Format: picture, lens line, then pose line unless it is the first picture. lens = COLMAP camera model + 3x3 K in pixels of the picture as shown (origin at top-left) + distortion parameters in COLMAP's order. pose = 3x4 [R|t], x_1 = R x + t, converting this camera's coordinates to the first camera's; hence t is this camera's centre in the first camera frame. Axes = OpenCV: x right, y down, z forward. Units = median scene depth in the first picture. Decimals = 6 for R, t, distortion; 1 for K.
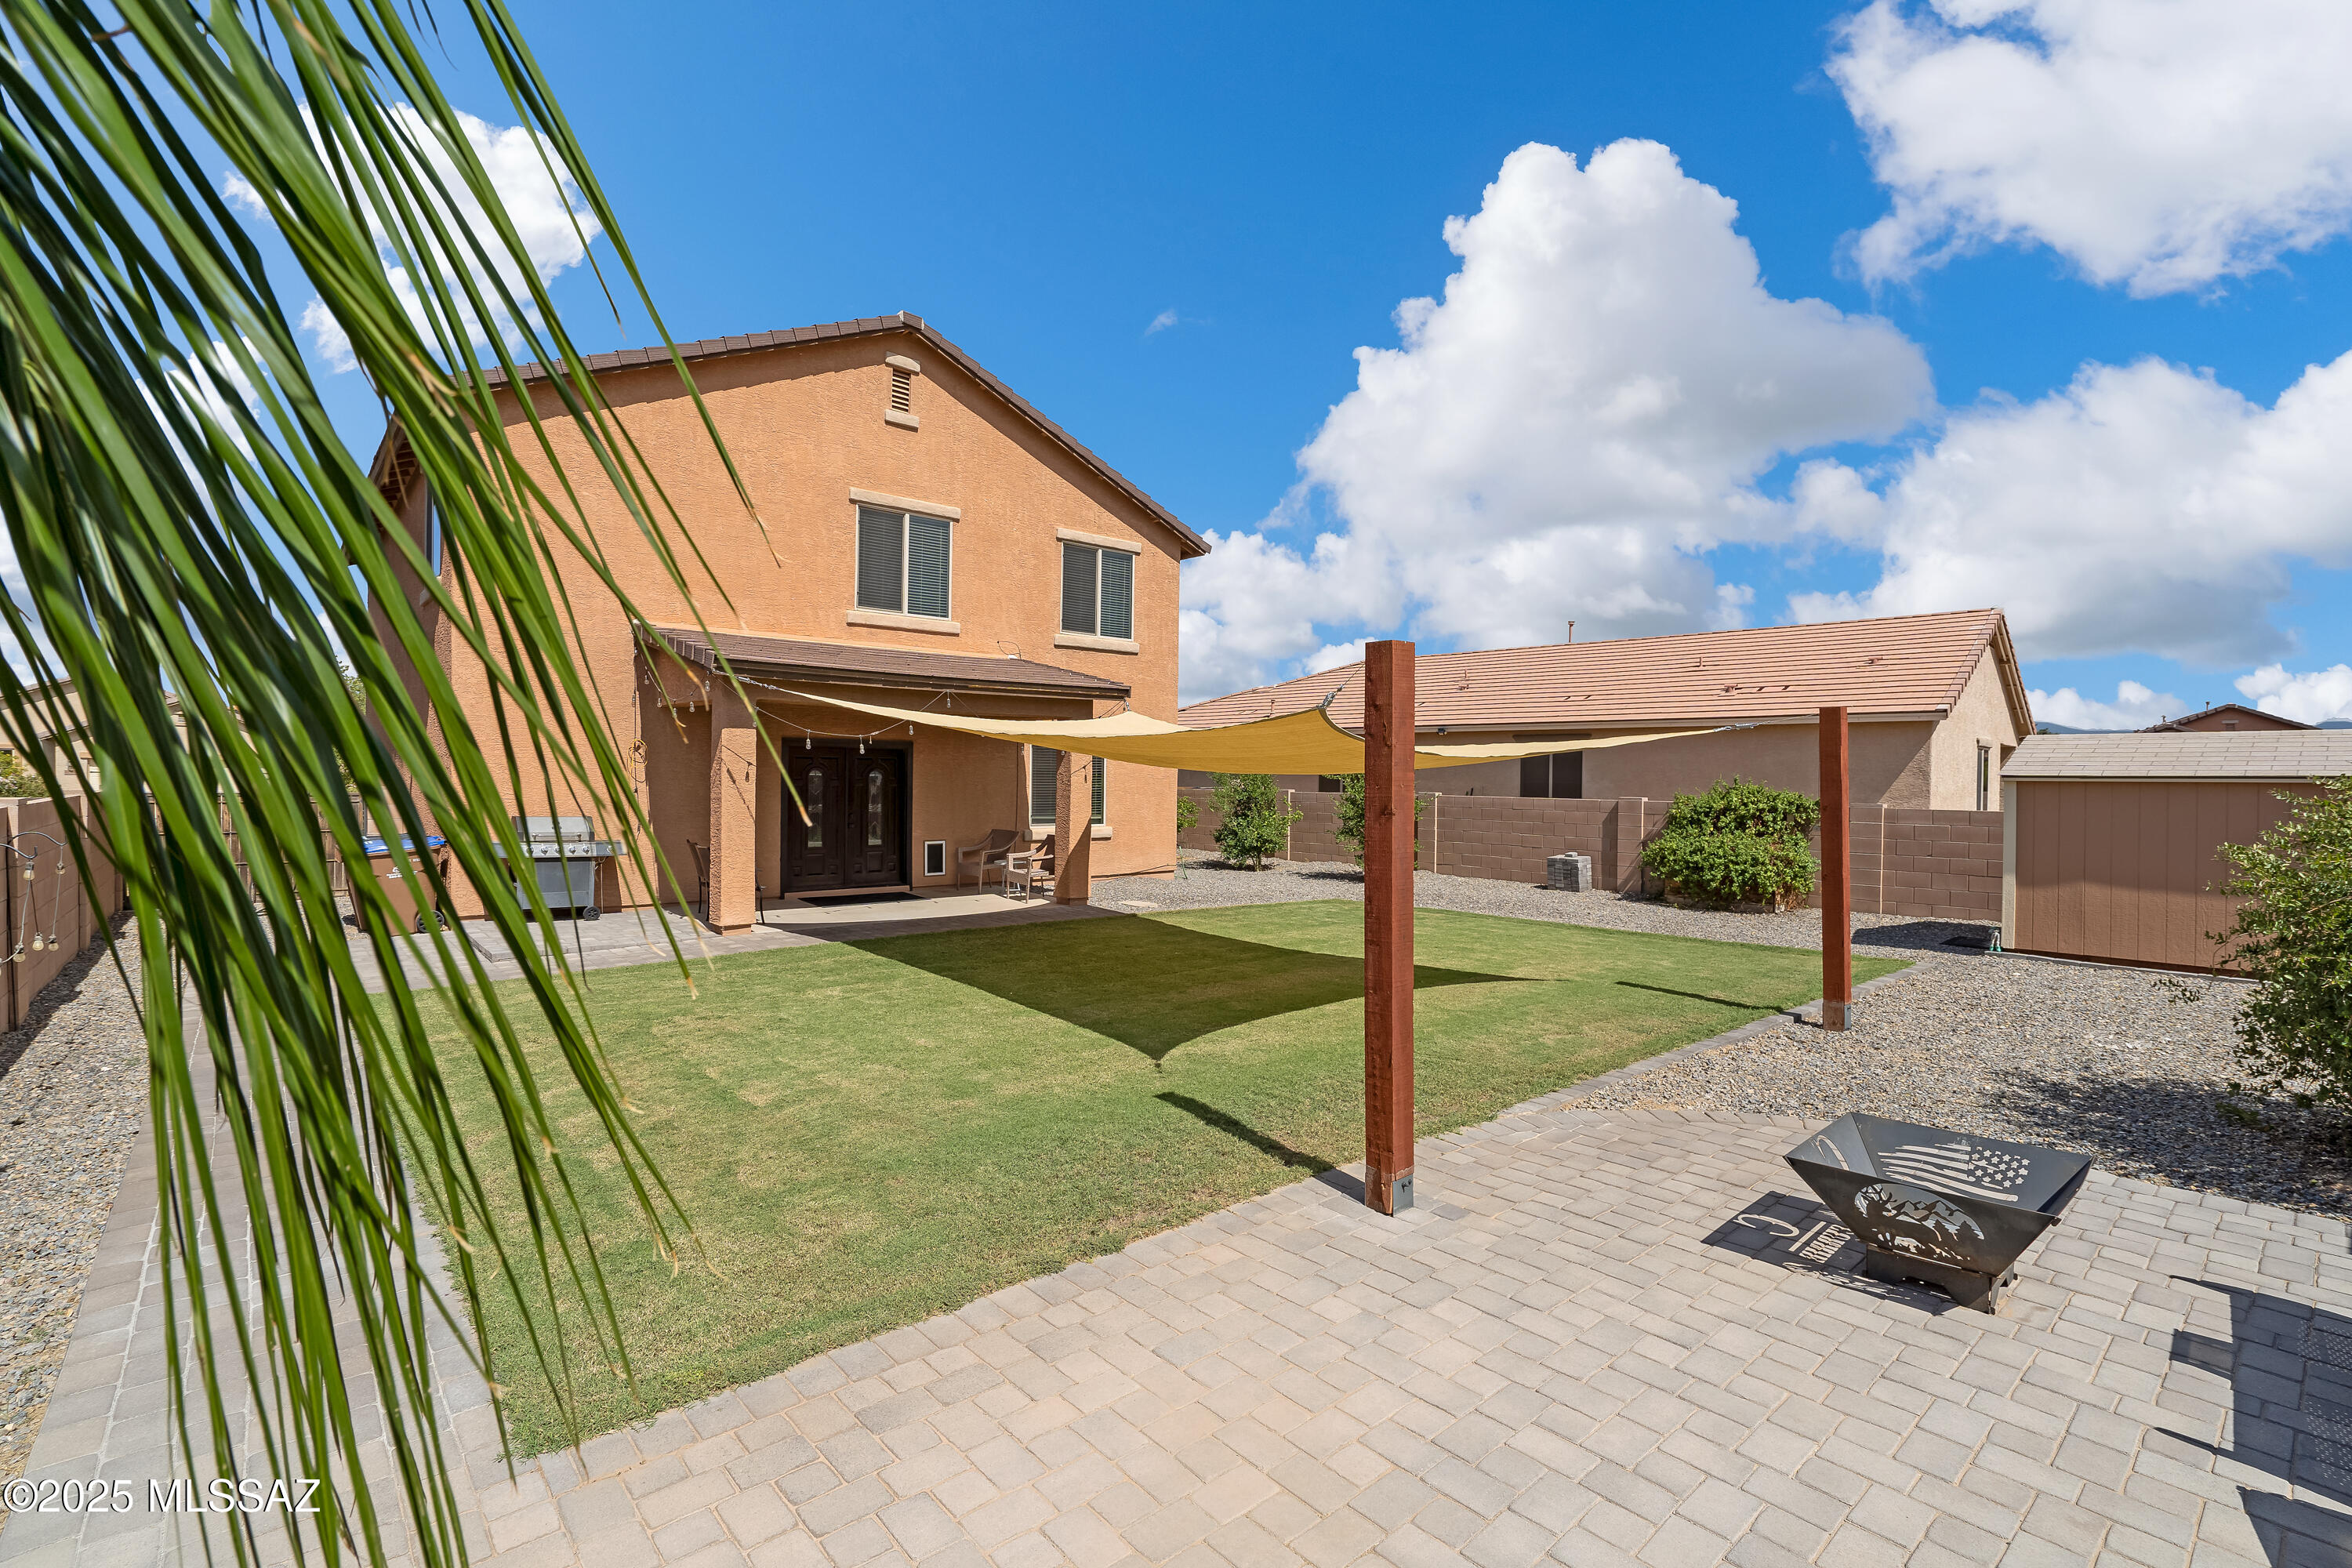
lens RADIAL K [[1098.5, 0, 1176.0], [0, 1098.5, 784.0], [0, 0, 1]] dist [0.000293, 0.000119]
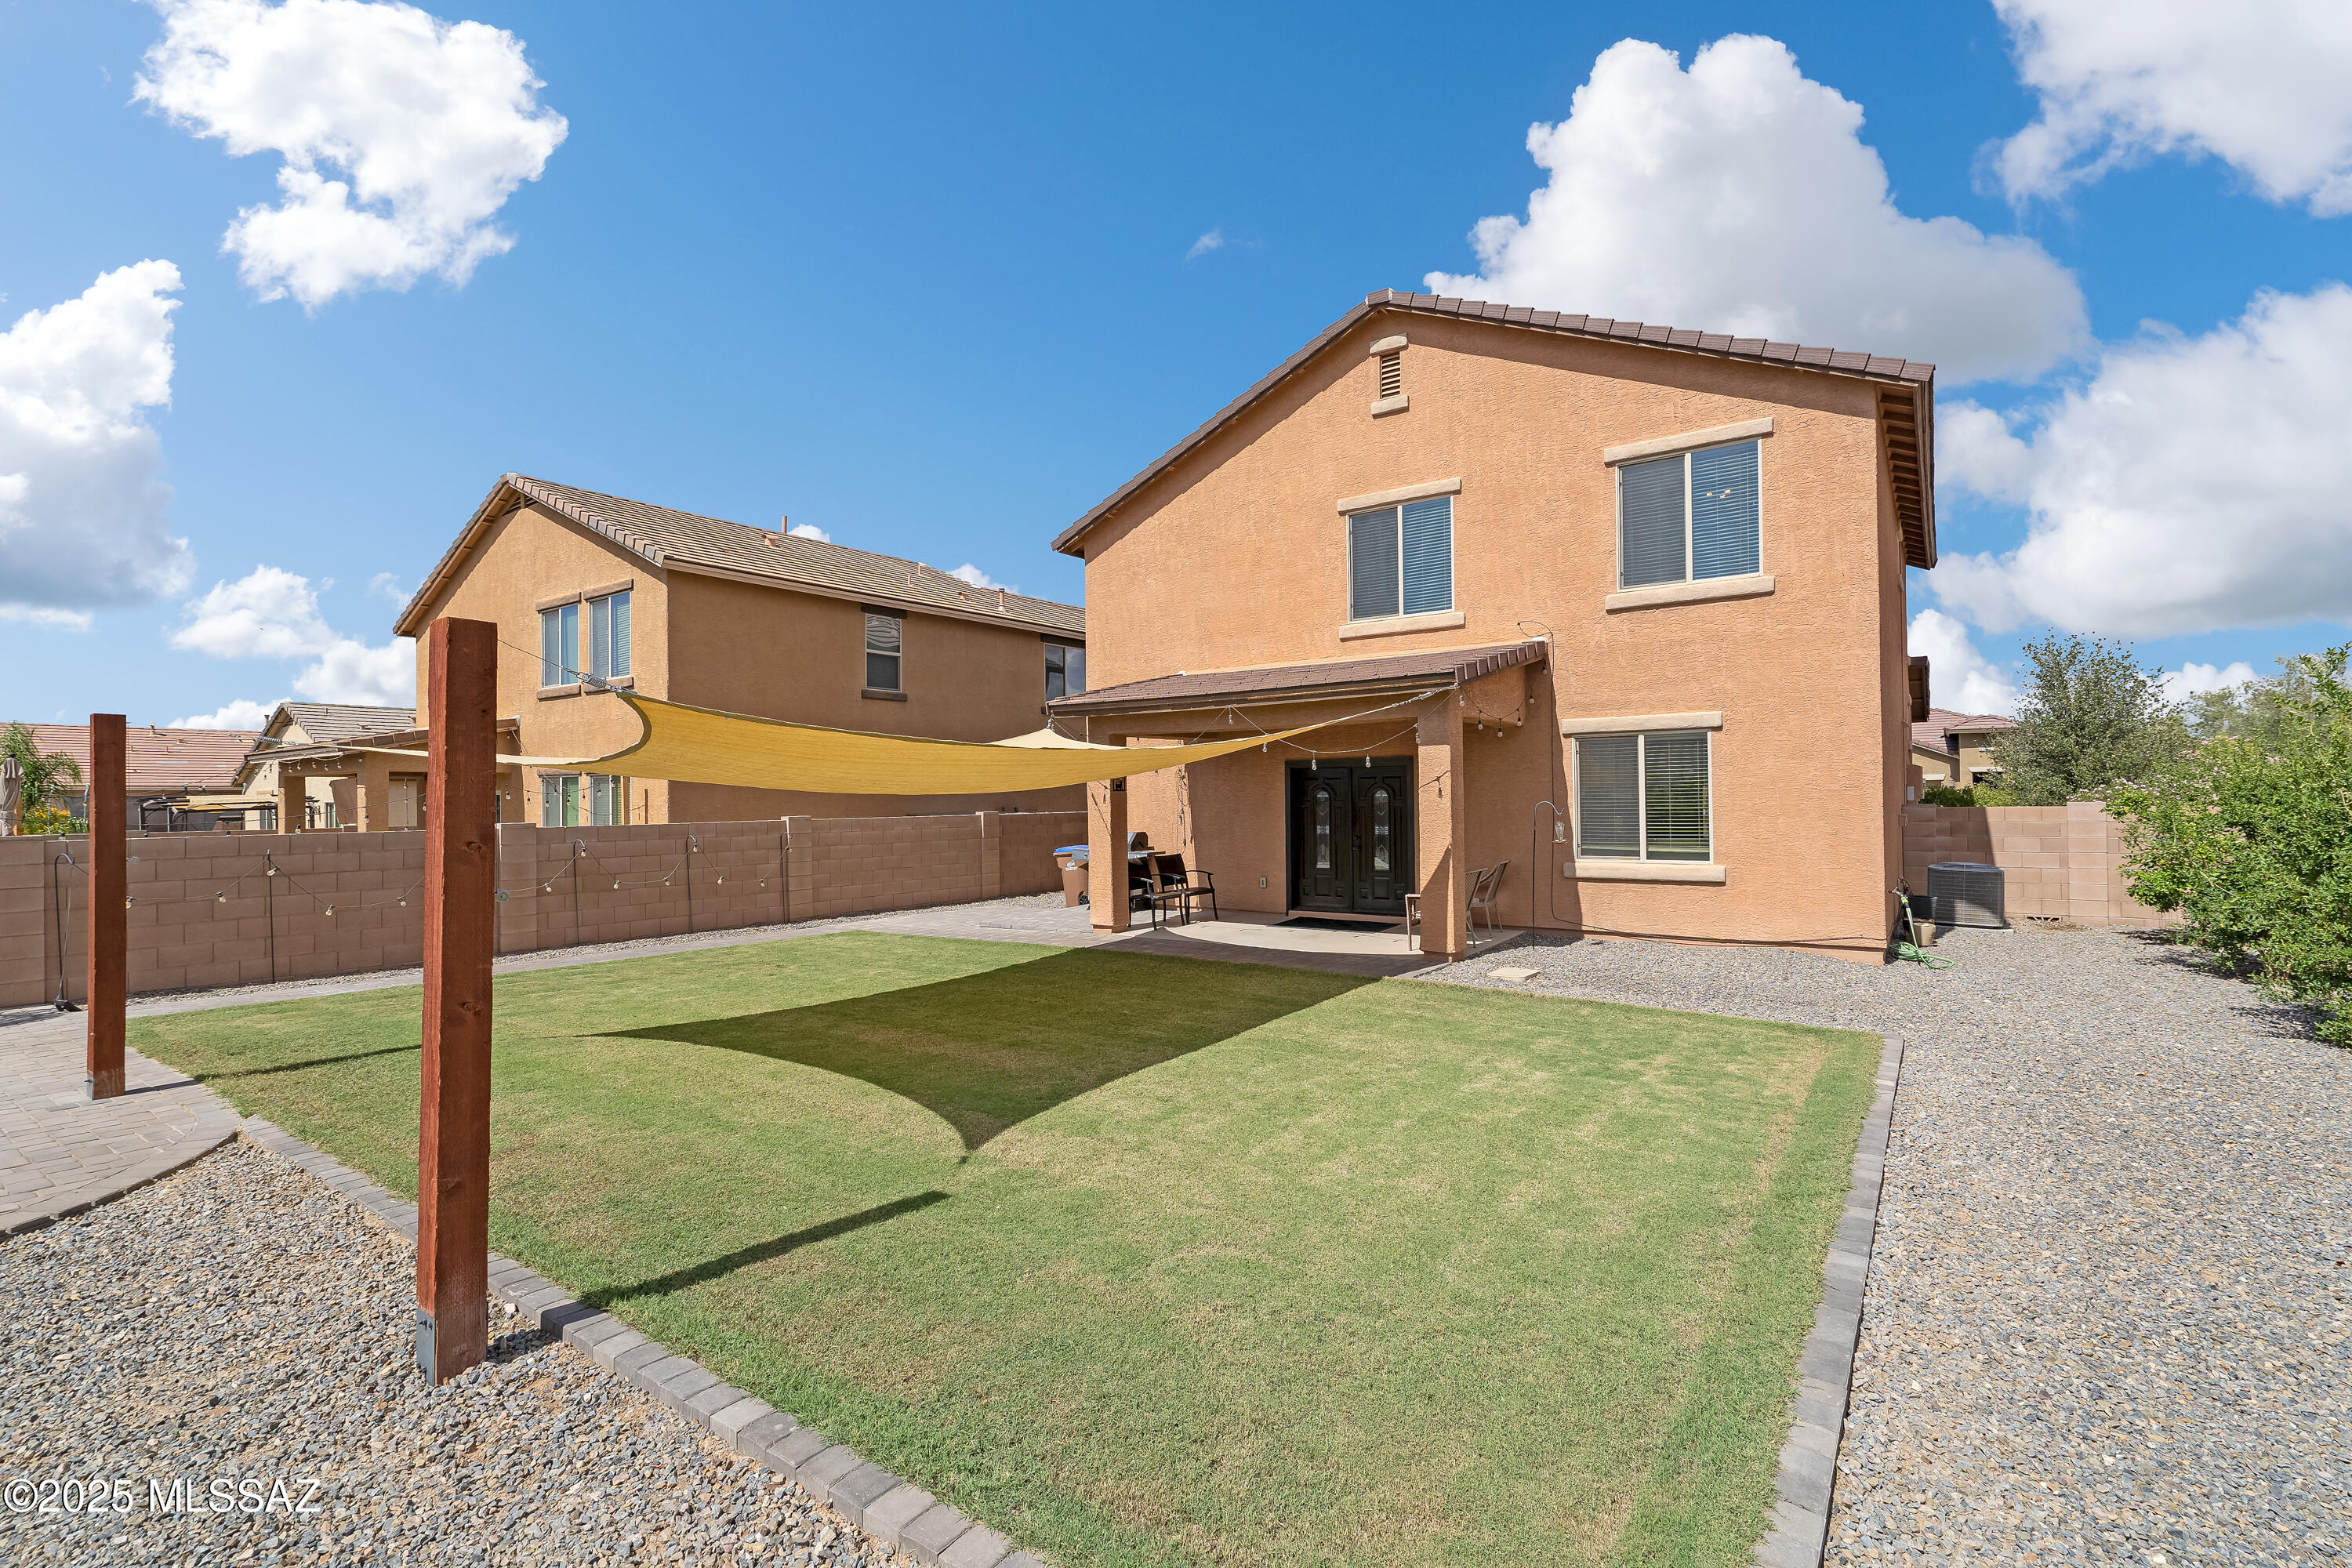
lens RADIAL K [[1075.0, 0, 1176.0], [0, 1075.0, 784.0], [0, 0, 1]] dist [-0.001418, -0.000026]
pose [[0.212326, -0.020729, -0.976979, 0.579710], [0.015422, 0.999722, -0.017860, -0.002514], [0.977077, -0.011275, 0.212586, 0.626668]]
